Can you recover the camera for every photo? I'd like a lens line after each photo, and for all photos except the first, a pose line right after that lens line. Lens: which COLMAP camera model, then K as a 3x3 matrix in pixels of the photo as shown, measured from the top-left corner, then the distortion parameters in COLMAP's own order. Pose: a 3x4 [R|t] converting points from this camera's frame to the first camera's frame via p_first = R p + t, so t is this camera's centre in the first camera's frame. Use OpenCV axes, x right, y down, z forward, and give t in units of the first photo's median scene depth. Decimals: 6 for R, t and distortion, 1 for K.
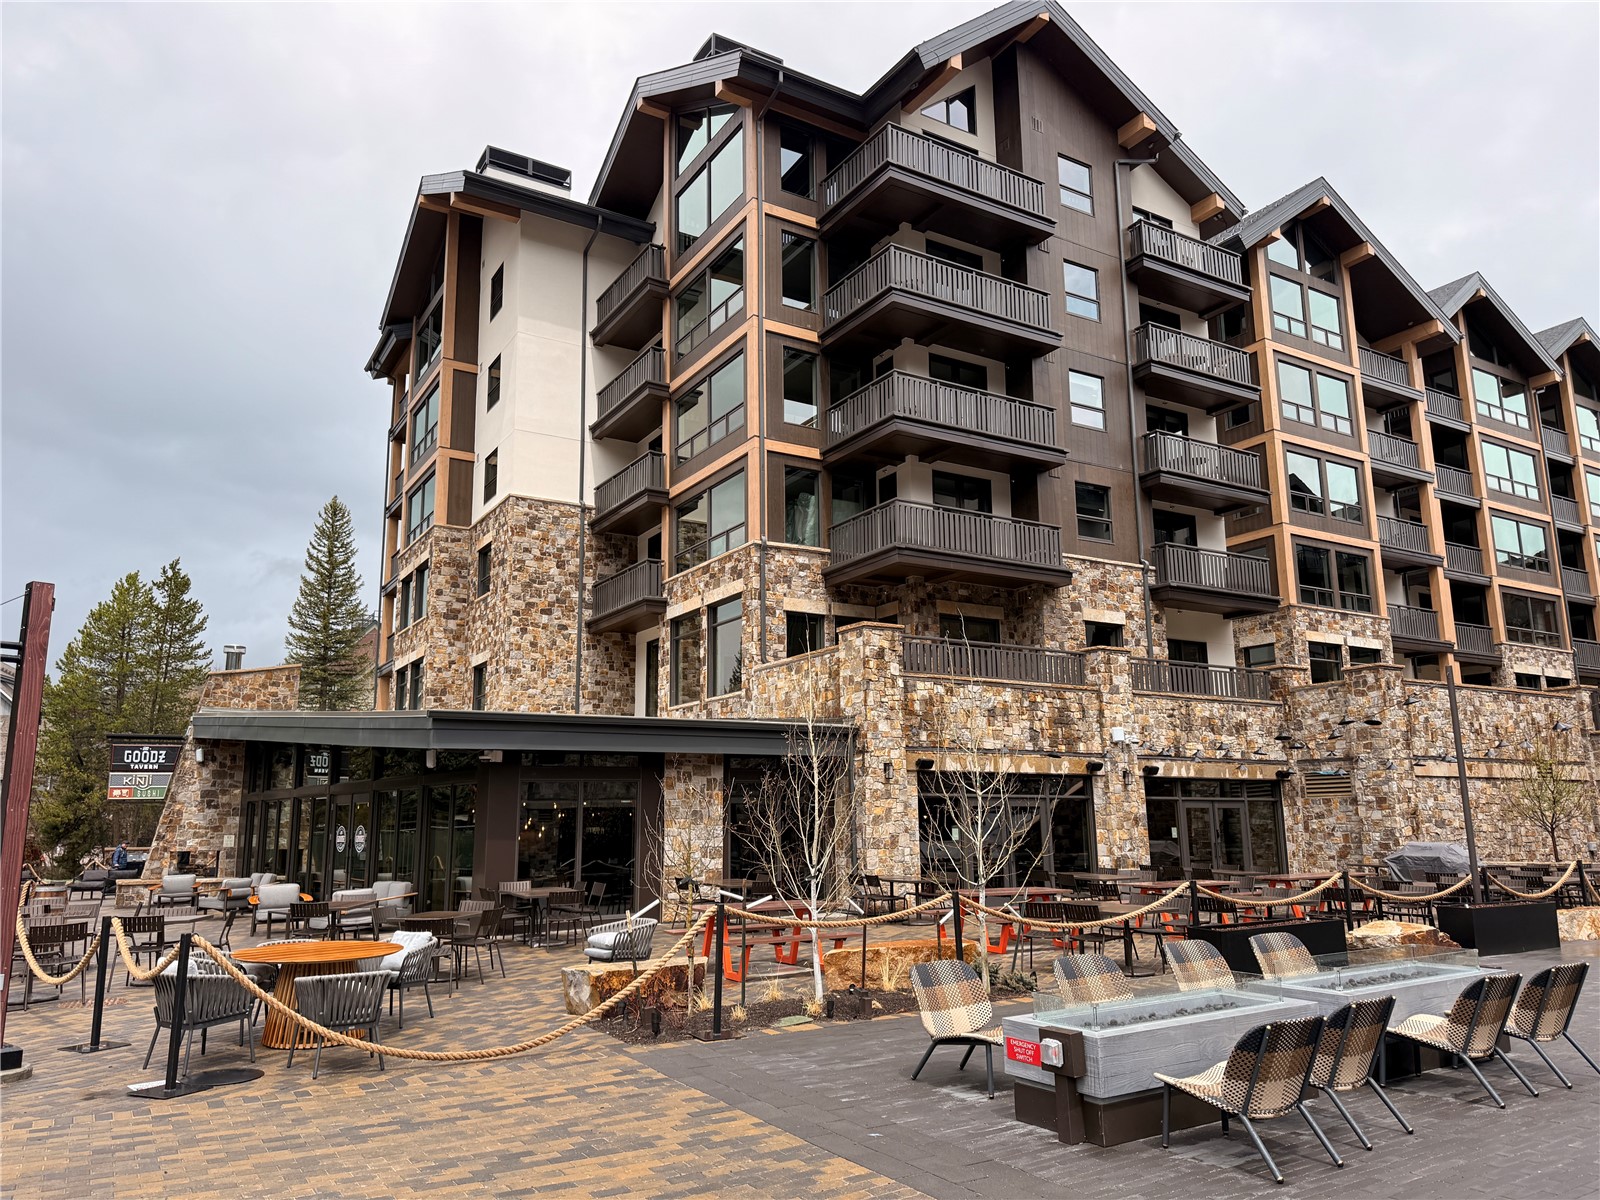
lens RADIAL K [[1130.9, 0, 787.7], [0, 1130.9, 605.5], [0, 0, 1]] dist [0.162693, -0.243422]
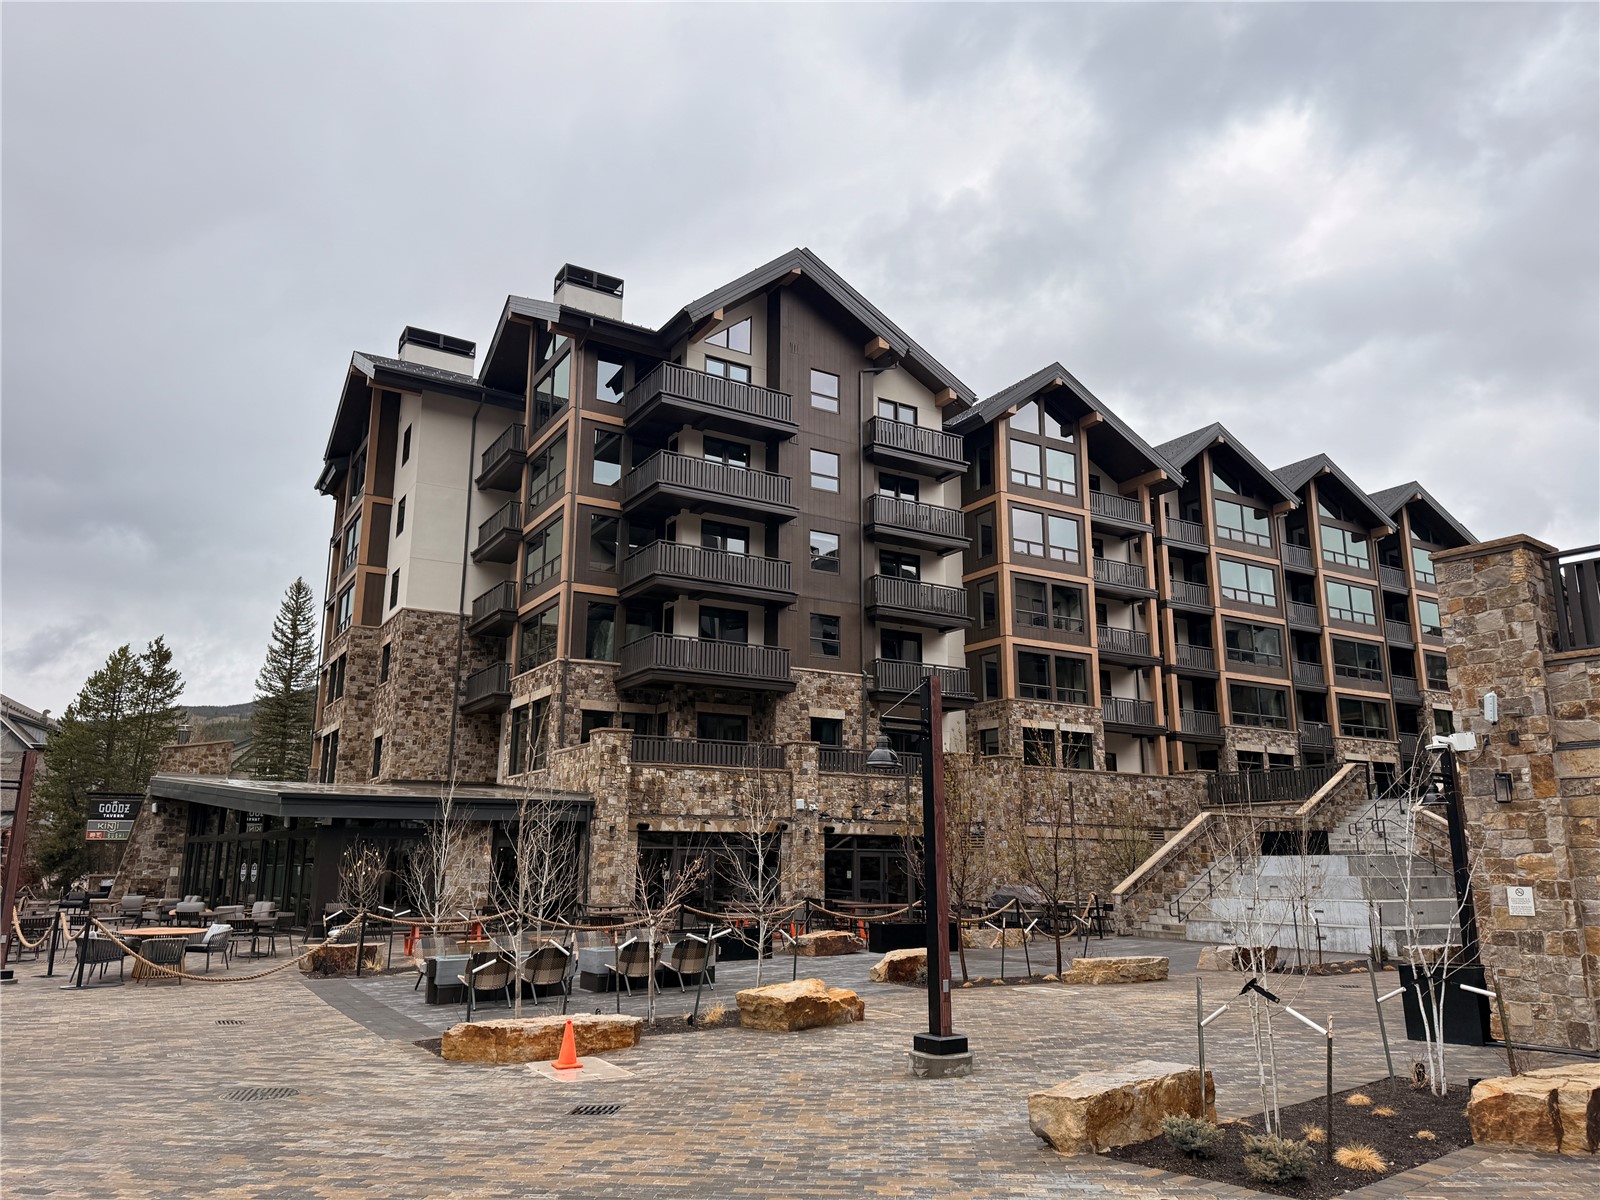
lens RADIAL K [[1130.9, 0, 787.7], [0, 1130.9, 605.5], [0, 0, 1]] dist [0.162693, -0.243422]
pose [[0.999820, 0.015567, -0.010862, 0.222816], [-0.015881, 0.999440, -0.029437, -0.072172], [0.010398, 0.029605, 0.999508, -0.324680]]
